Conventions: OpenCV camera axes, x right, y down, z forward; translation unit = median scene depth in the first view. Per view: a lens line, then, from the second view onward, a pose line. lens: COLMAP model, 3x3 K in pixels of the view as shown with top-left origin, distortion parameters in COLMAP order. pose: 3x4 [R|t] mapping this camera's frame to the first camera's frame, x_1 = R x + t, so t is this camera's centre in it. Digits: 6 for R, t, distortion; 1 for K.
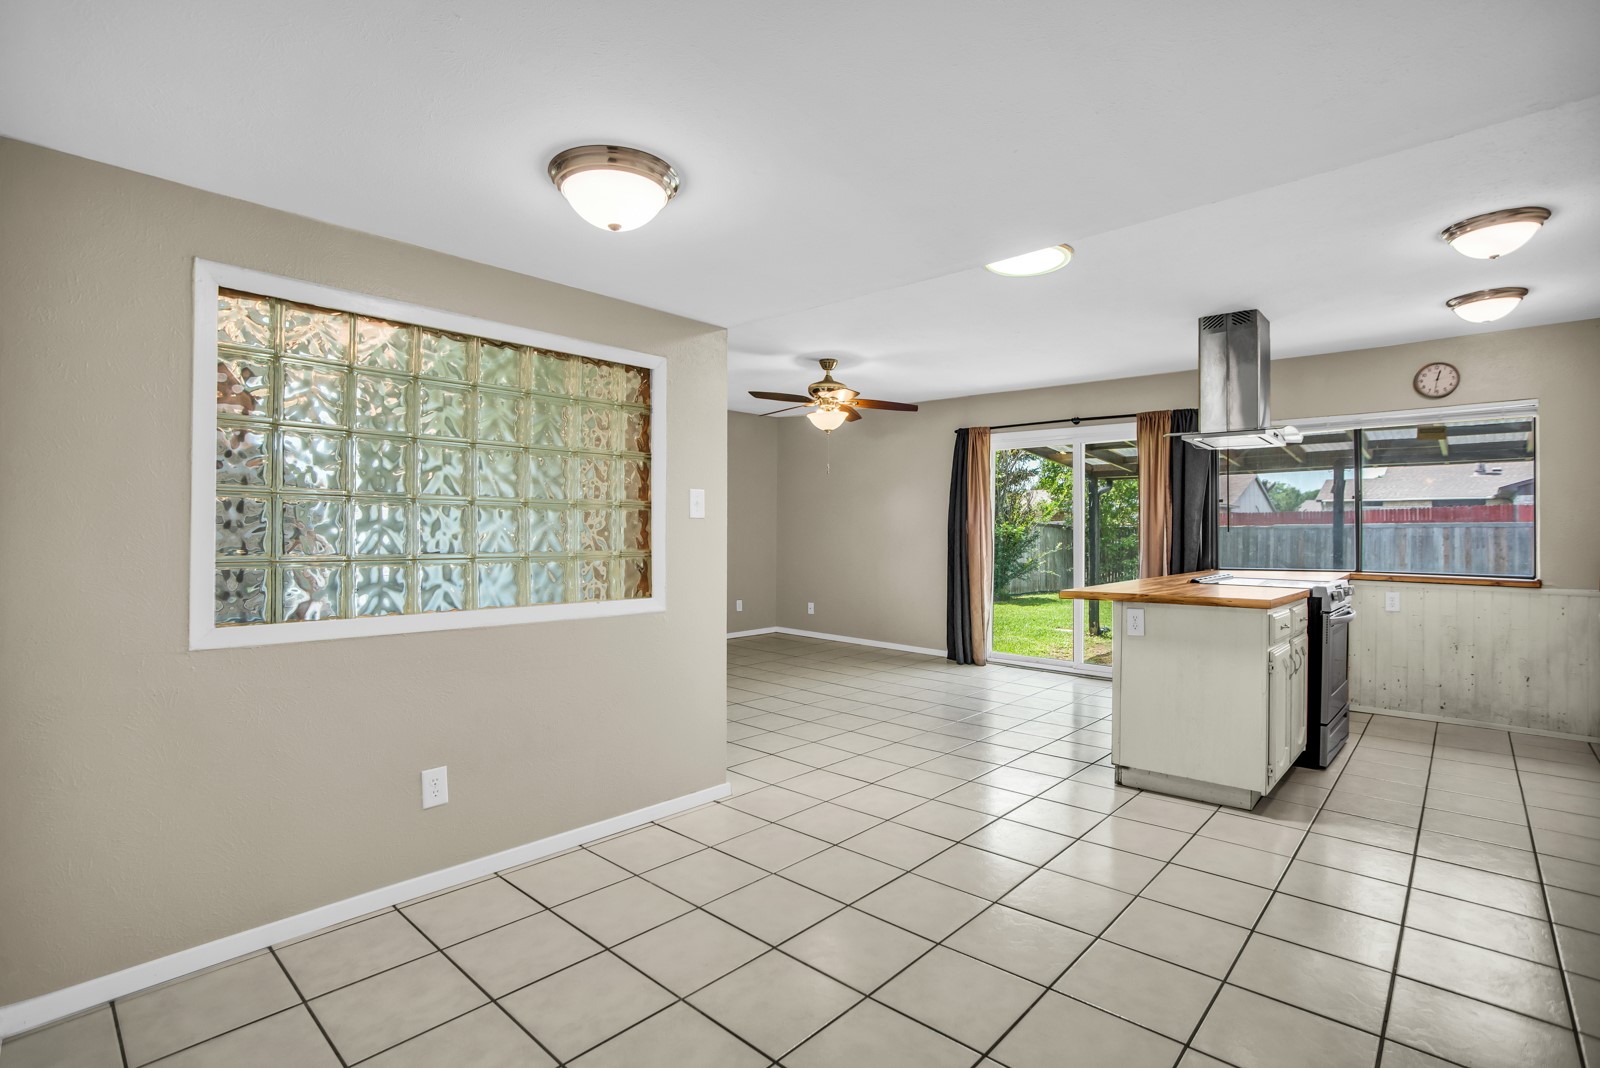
lens RADIAL K [[747.9, 0, 804.4], [0, 747.9, 529.8], [0, 0, 1]] dist [-0.064806, 0.026229]
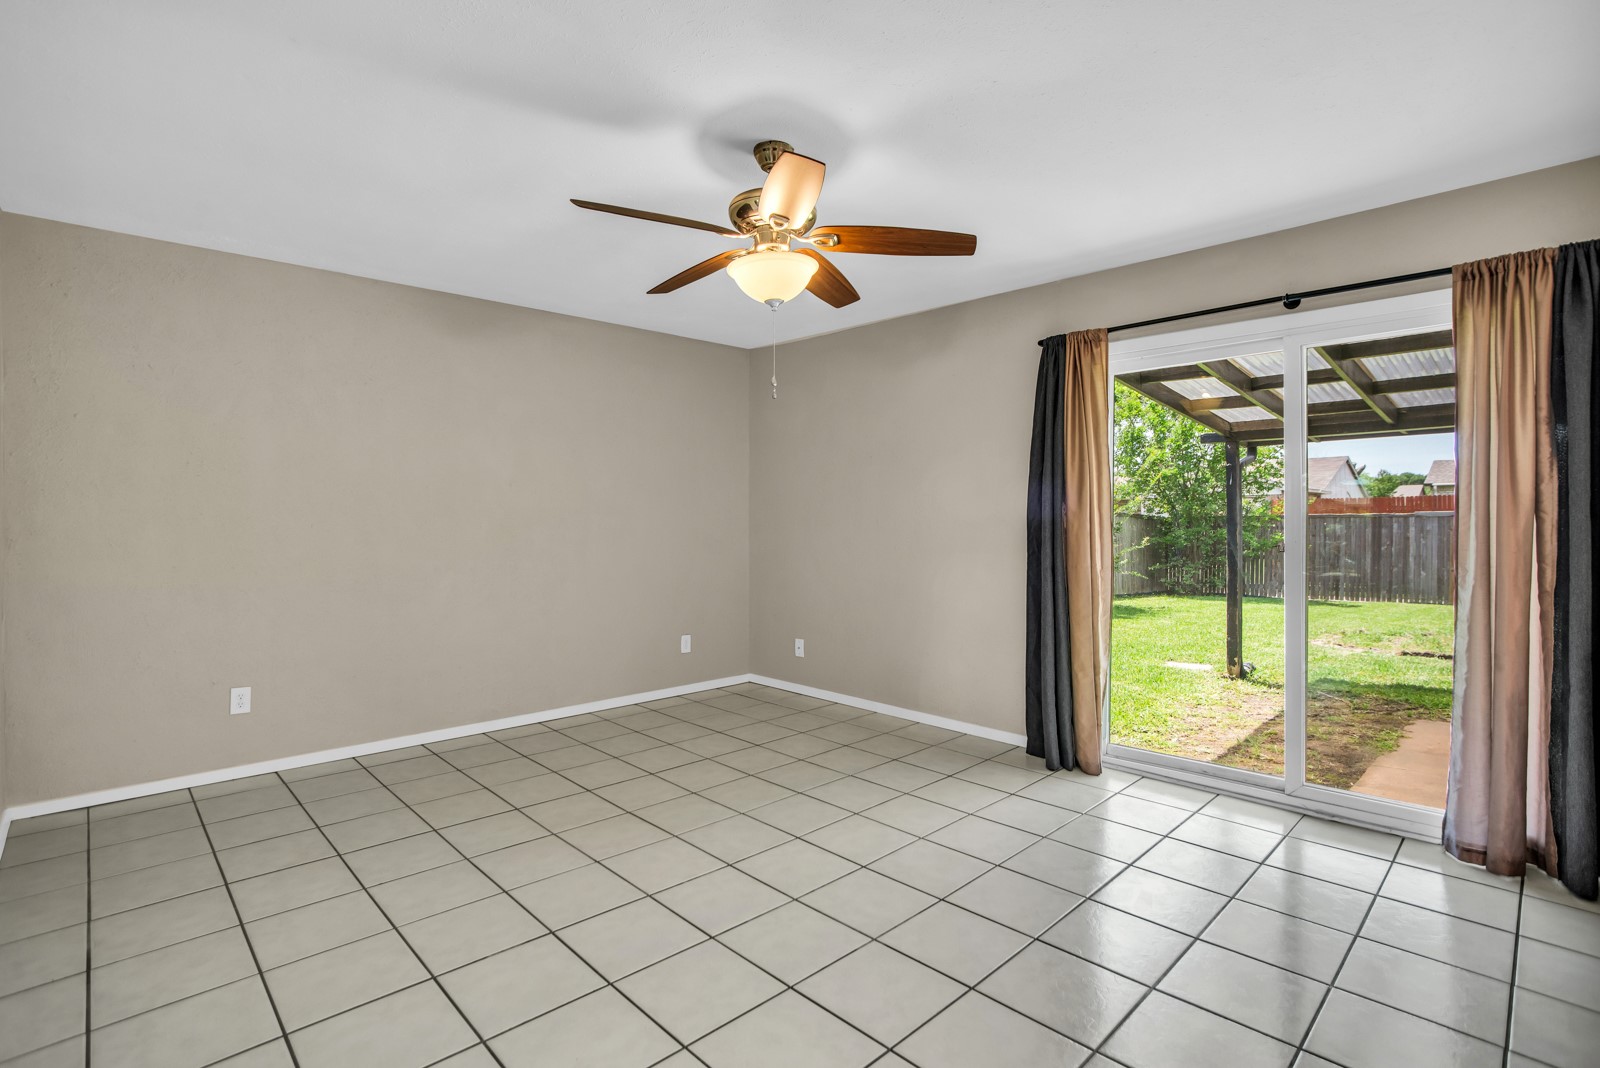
lens RADIAL K [[791.8, 0, 793.4], [0, 791.8, 540.6], [0, 0, 1]] dist [-0.071091, 0.032145]
pose [[0.998124, -0.008104, -0.060682, 0.055585], [0.009480, 0.999703, 0.022435, -0.000522], [0.060482, -0.022969, 0.997905, 0.416546]]
